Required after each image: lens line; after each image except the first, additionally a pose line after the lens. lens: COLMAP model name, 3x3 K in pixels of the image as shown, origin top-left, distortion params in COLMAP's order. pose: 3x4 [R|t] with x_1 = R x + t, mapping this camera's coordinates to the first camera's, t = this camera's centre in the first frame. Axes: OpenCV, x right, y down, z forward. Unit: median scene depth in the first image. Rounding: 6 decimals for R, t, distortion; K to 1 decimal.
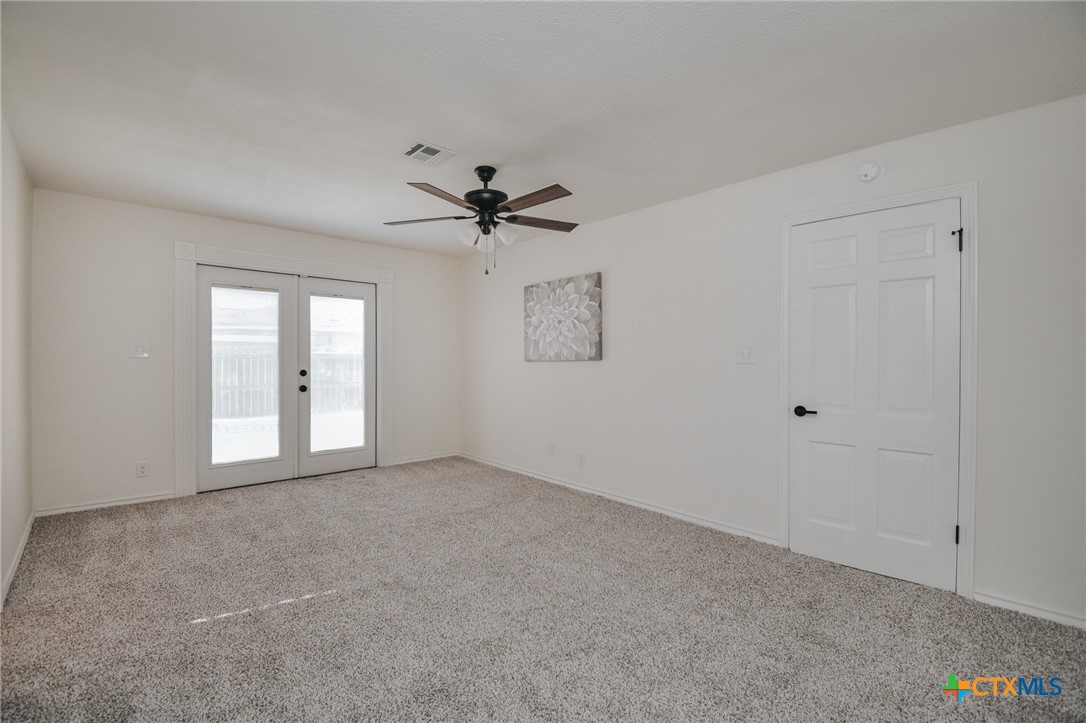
lens RADIAL K [[488.5, 0, 548.9], [0, 488.5, 357.1], [0, 0, 1]] dist [0.019357, -0.025747]
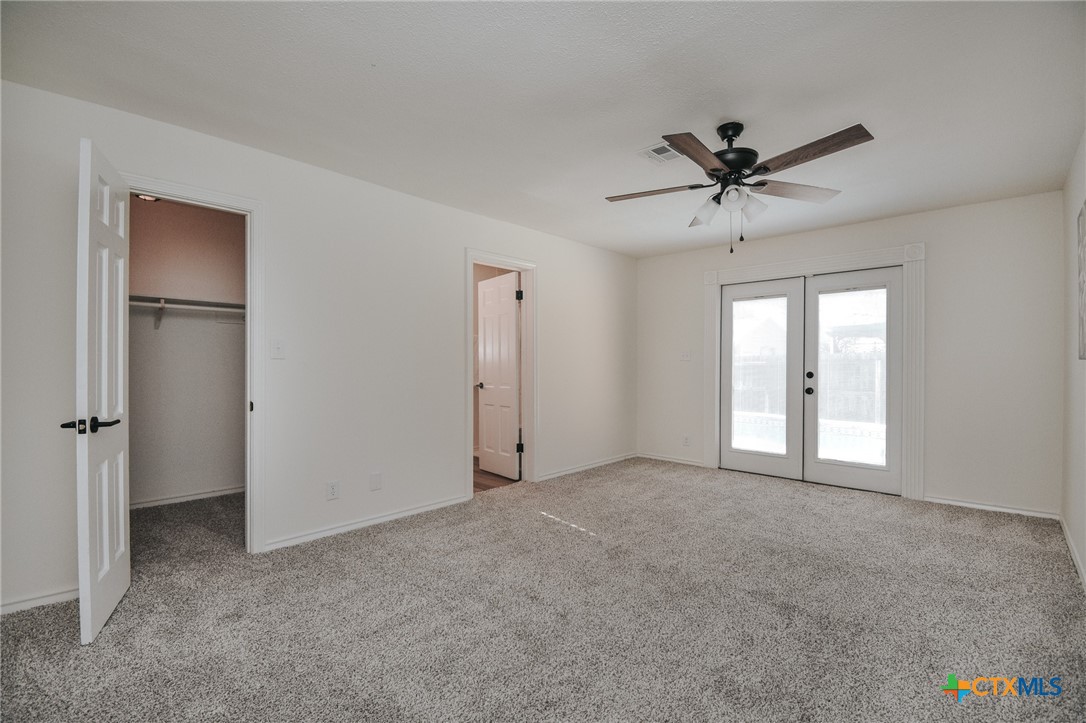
lens RADIAL K [[496.8, 0, 548.8], [0, 496.8, 367.0], [0, 0, 1]] dist [0.019303, -0.027511]
pose [[0.055608, -0.002703, -0.998449, 0.494942], [0.002307, 0.999994, -0.002579, 0.018959], [0.998450, -0.002160, 0.055614, 0.456225]]
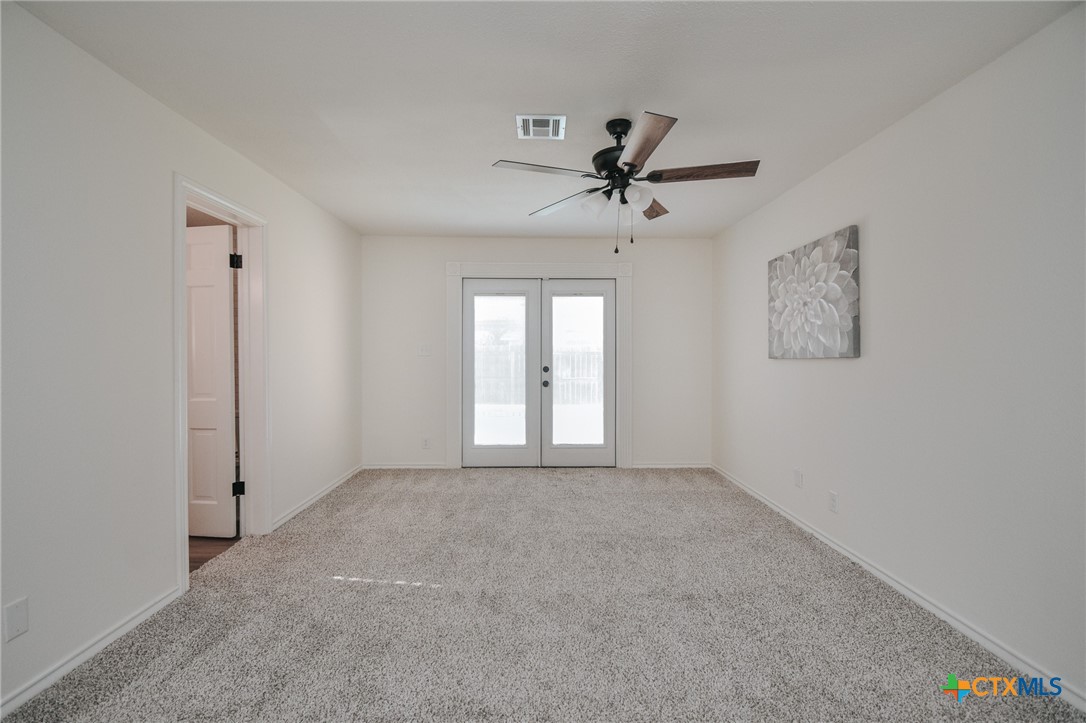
lens RADIAL K [[488.5, 0, 548.9], [0, 488.5, 357.1], [0, 0, 1]] dist [0.019357, -0.025747]
pose [[0.746158, 0.000203, -0.665769, 0.229224], [0.006427, 0.999951, 0.007509, -0.002612], [0.665738, -0.009882, 0.746120, 0.223994]]
